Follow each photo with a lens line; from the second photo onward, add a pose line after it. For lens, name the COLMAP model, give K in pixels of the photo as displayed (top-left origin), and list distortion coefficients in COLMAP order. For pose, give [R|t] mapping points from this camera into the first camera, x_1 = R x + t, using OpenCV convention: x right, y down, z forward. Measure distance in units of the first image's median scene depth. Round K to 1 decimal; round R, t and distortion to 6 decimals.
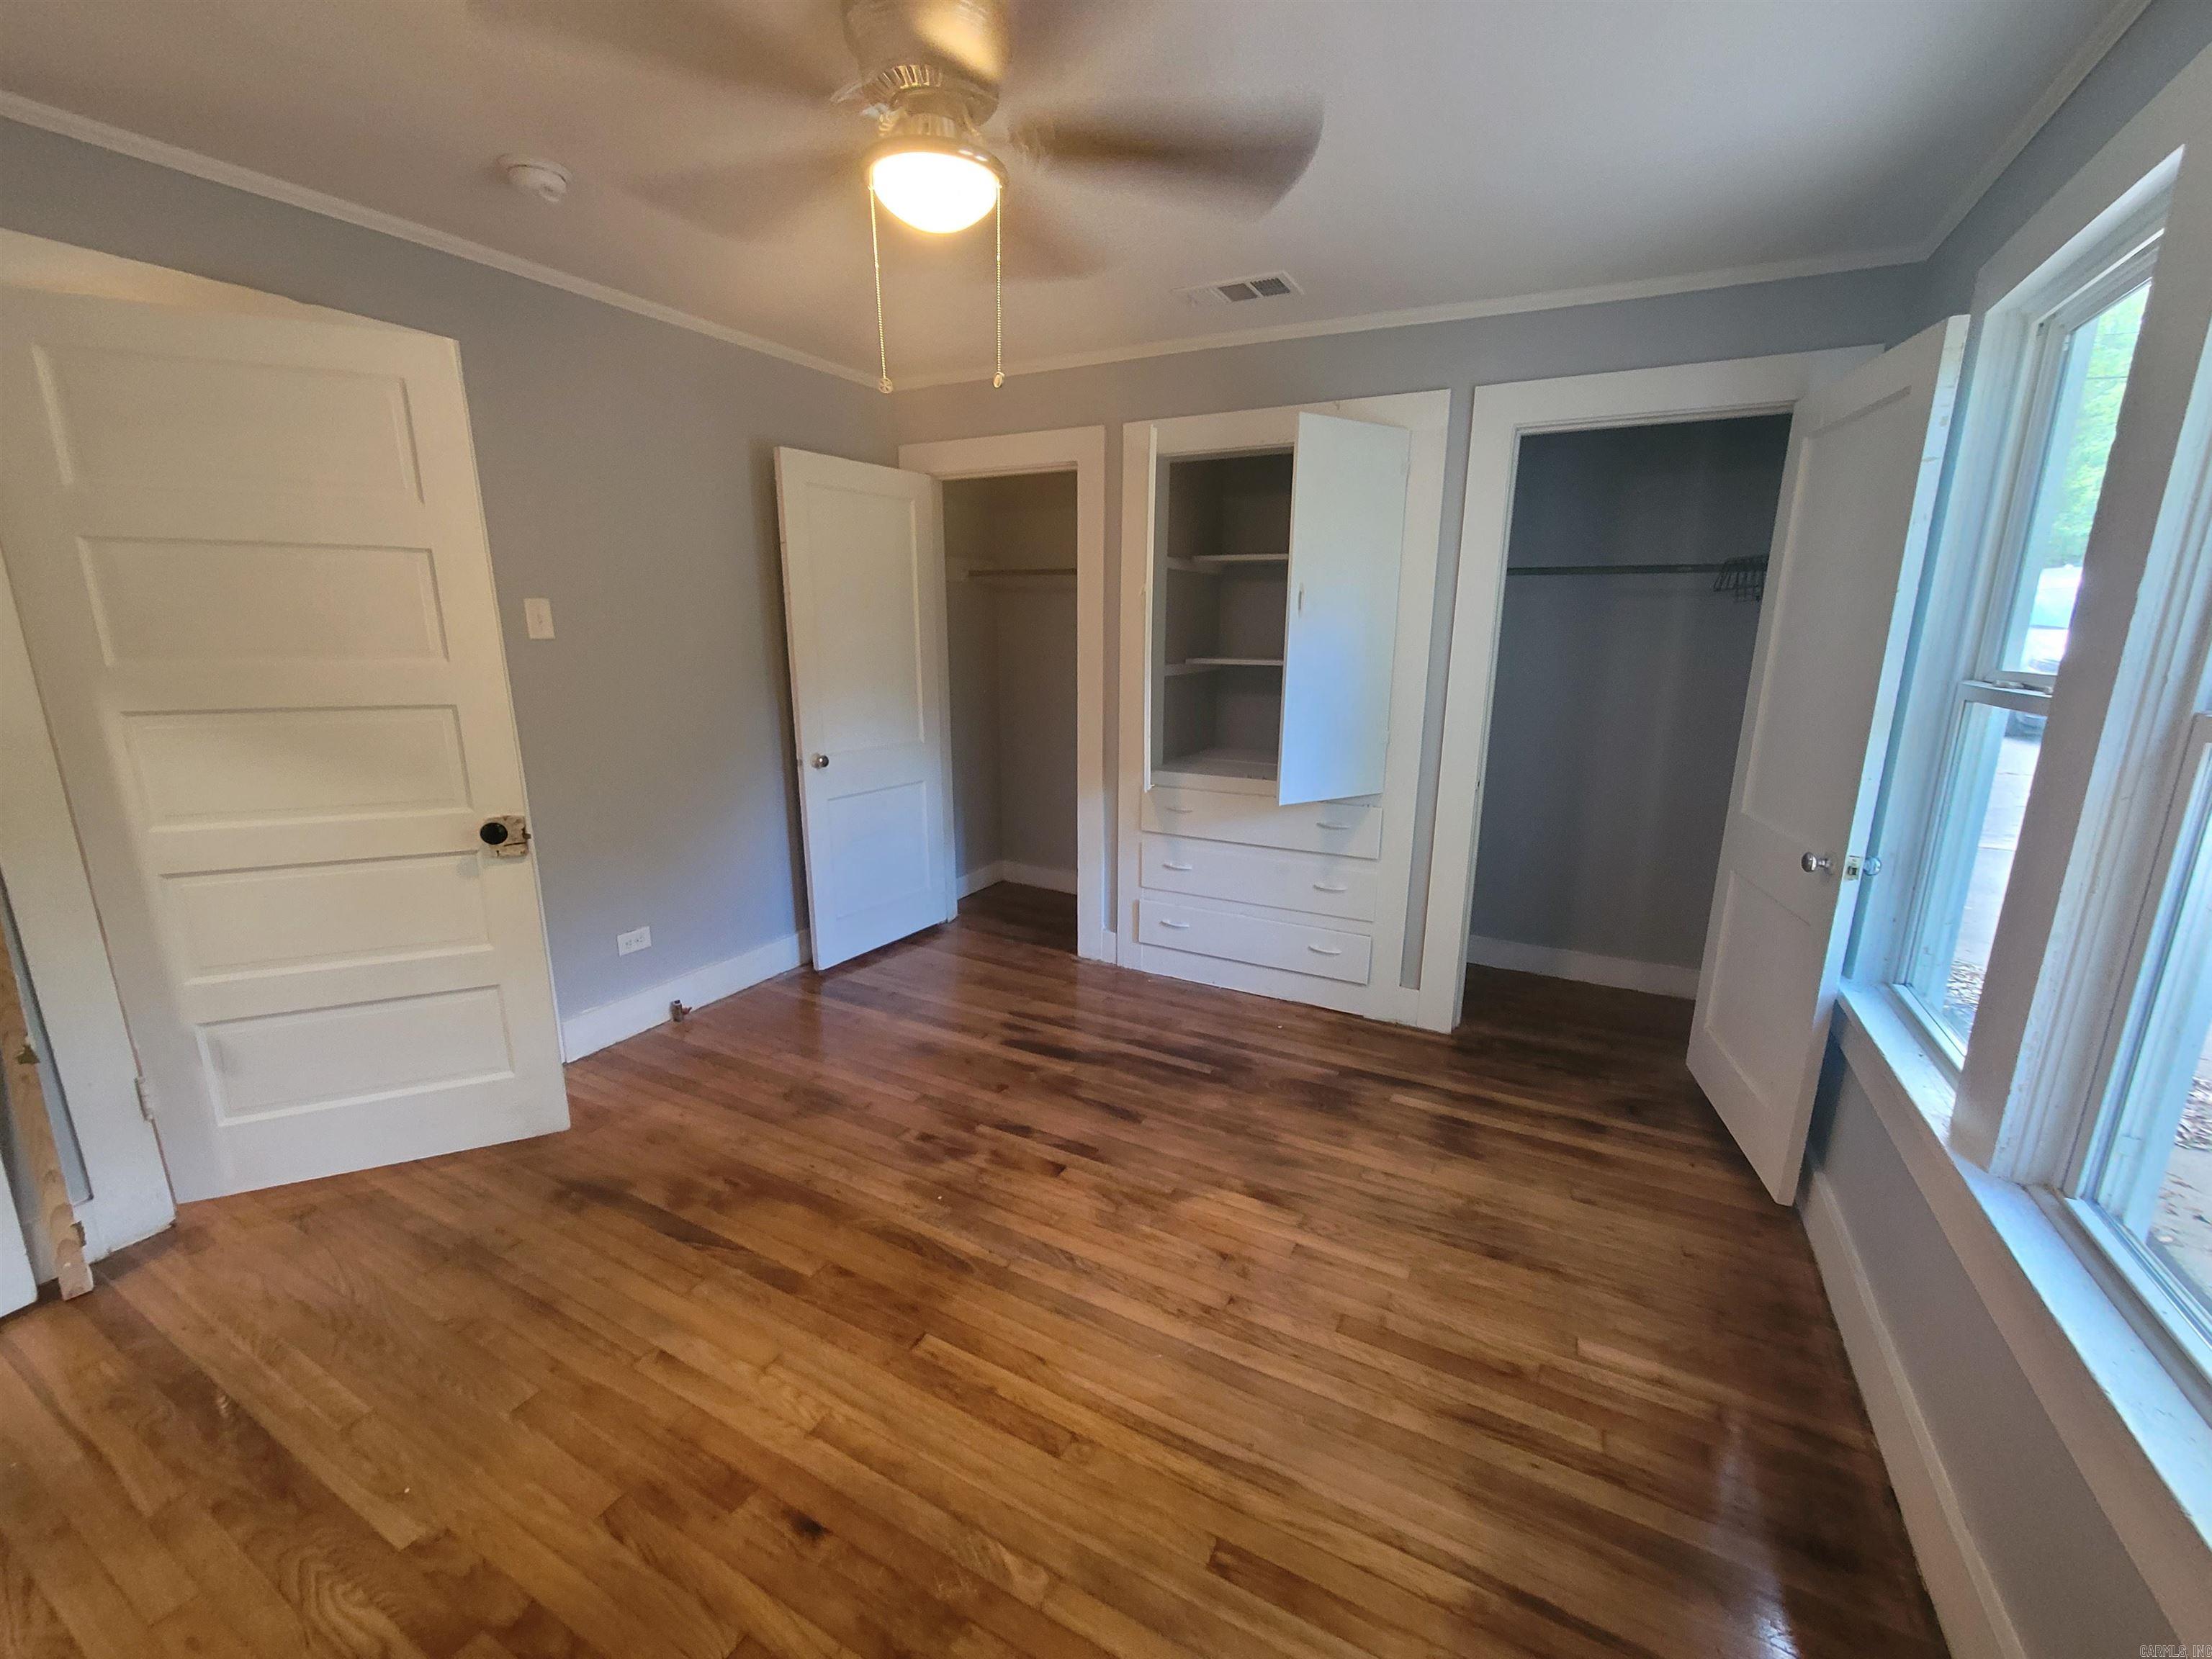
lens RADIAL K [[909.4, 0, 1105.2], [0, 909.4, 843.6], [0, 0, 1]] dist [-0.000173, 0.001856]
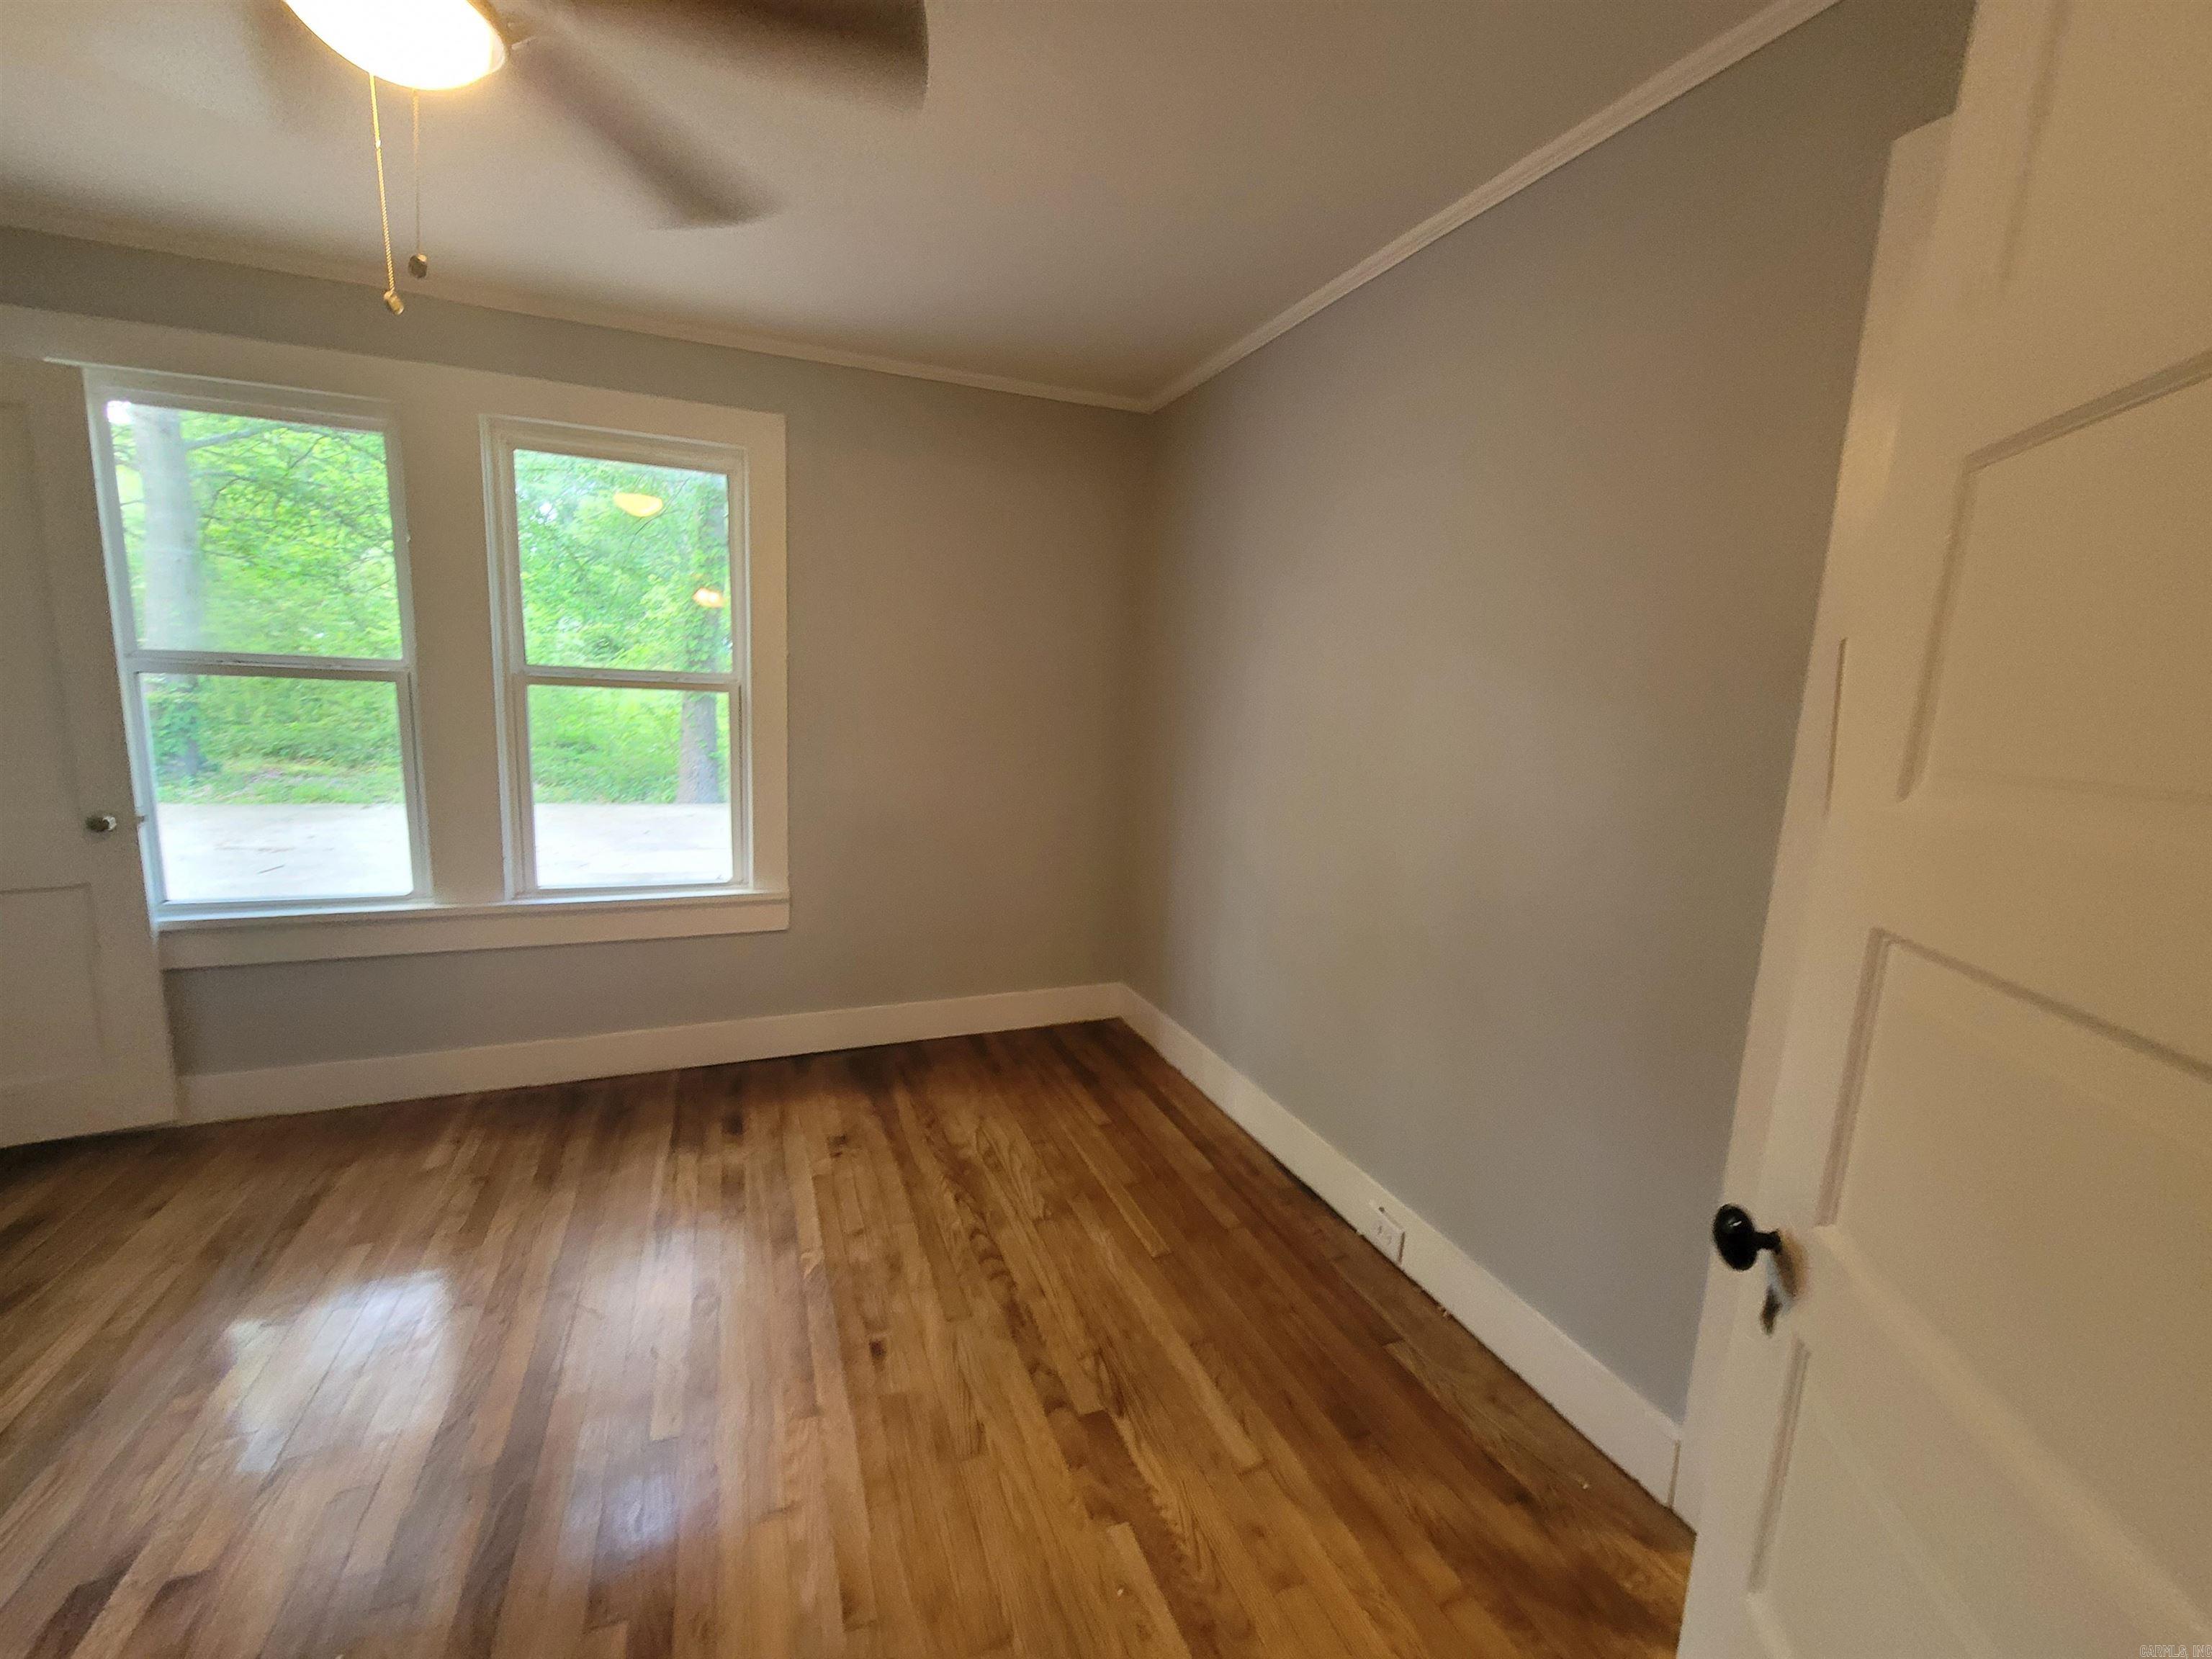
lens RADIAL K [[909.4, 0, 1110.4], [0, 909.4, 827.2], [0, 0, 1]] dist [-0.000173, 0.001856]
pose [[-0.773001, -0.144275, 0.617782, -1.184805], [0.099873, 0.933980, 0.343085, -0.323760], [-0.626494, 0.326905, -0.707558, 1.366055]]
